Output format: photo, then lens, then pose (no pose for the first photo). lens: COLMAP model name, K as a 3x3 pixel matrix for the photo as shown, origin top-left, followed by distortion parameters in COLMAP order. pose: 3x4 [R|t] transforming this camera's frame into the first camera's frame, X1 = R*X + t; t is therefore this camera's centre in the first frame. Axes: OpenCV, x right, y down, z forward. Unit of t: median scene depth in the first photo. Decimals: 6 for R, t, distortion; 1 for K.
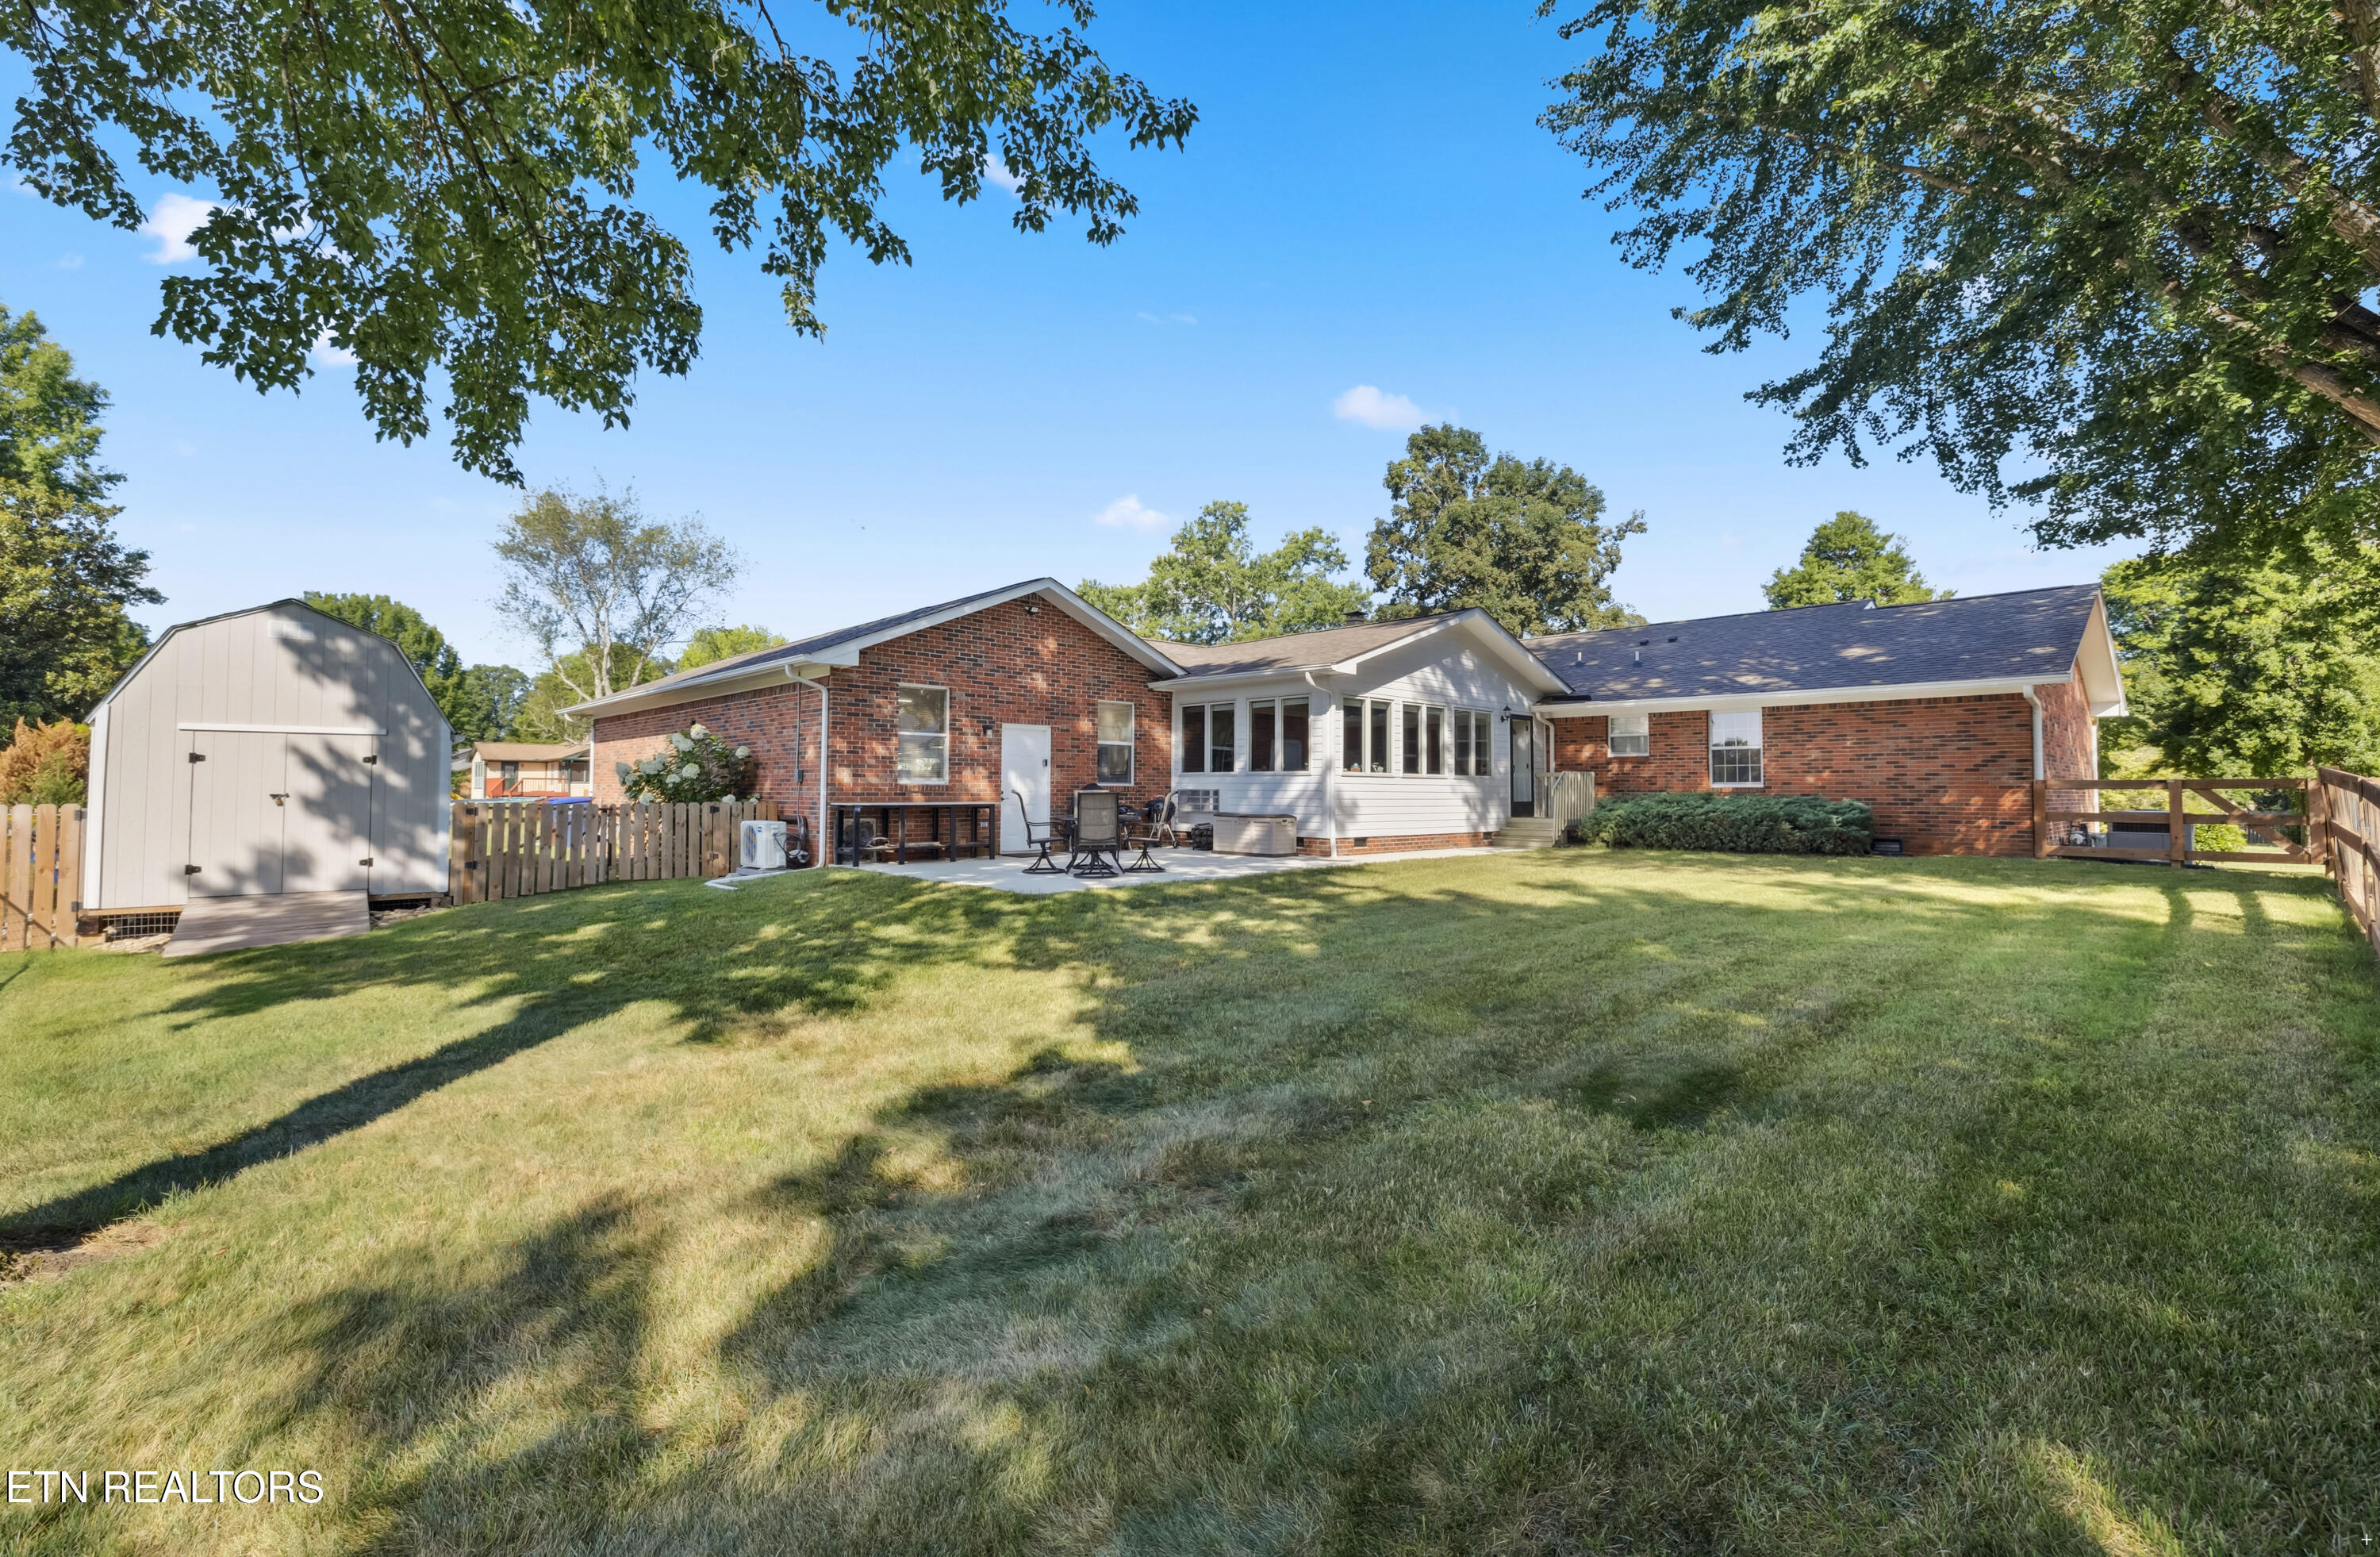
lens RADIAL K [[1062.6, 0, 1186.7], [0, 1062.6, 772.3], [0, 0, 1]] dist [-0.002792, -0.000416]
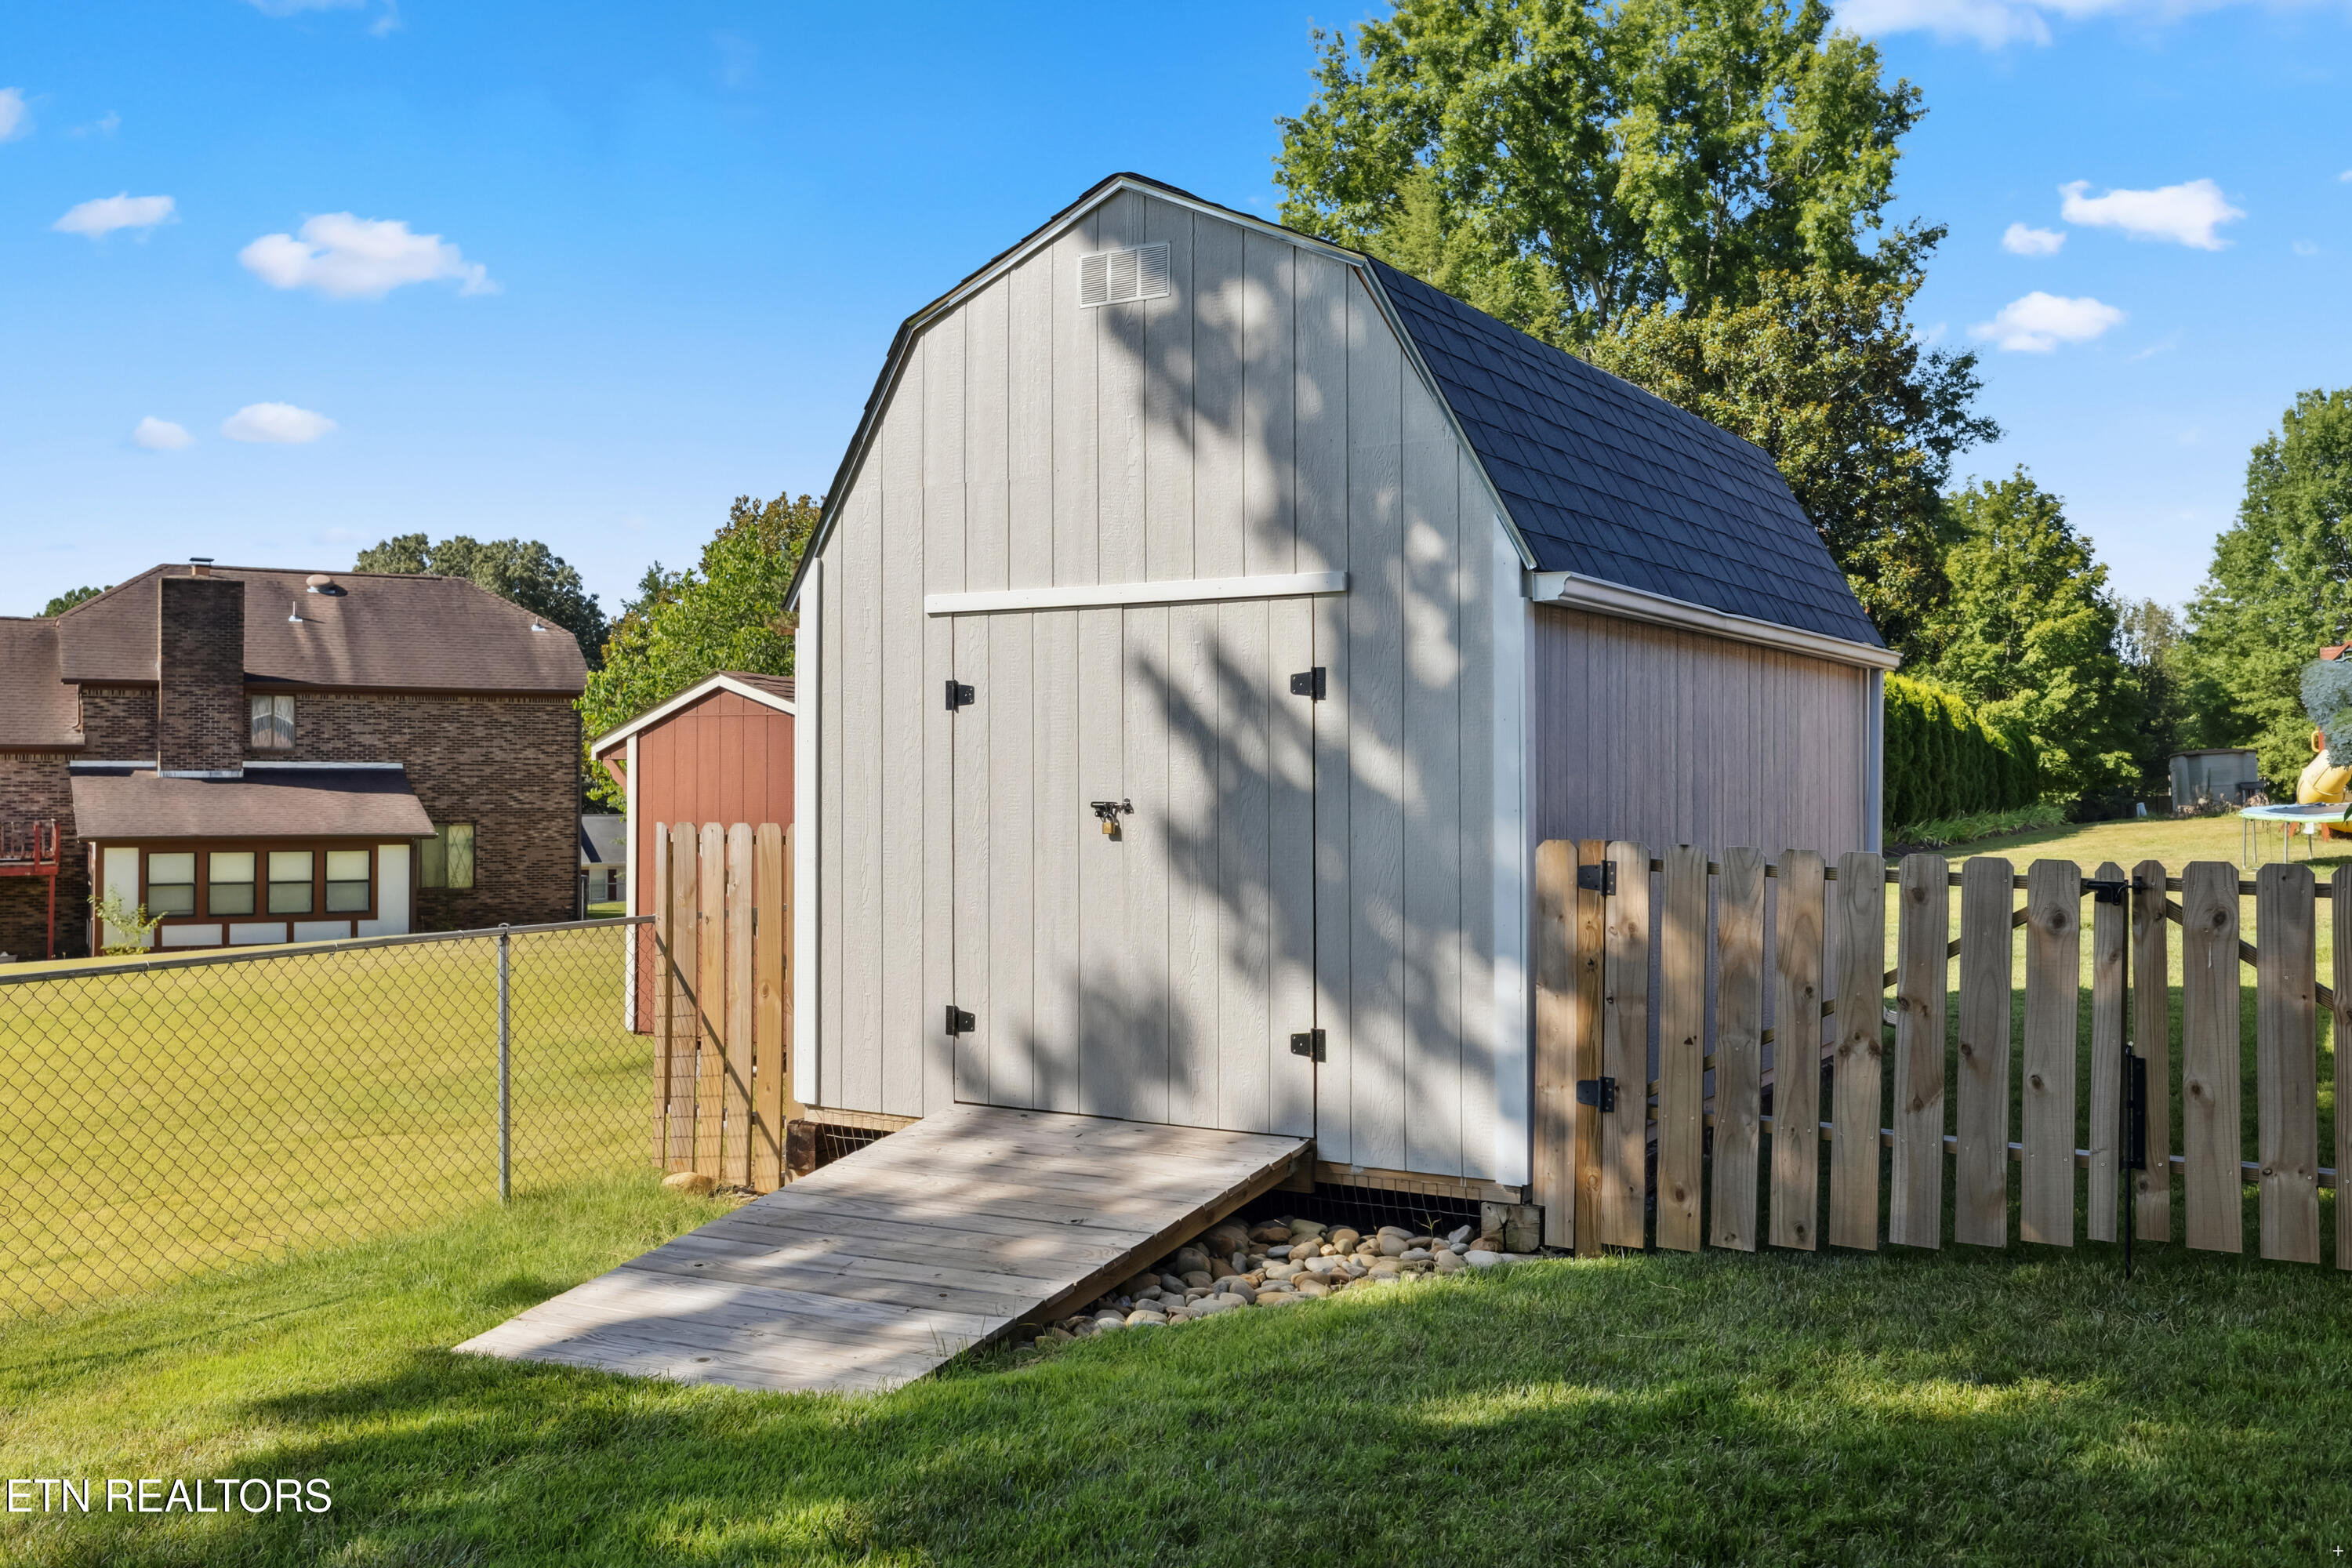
lens RADIAL K [[2074.0, 0, 1173.9], [0, 2074.0, 778.2], [0, 0, 1]] dist [-0.012284, -0.007026]
pose [[0.325524, 0.005138, -0.945520, -0.253469], [0.013581, 0.999857, 0.010109, 0.004577], [0.945436, -0.016132, 0.325408, 0.774800]]
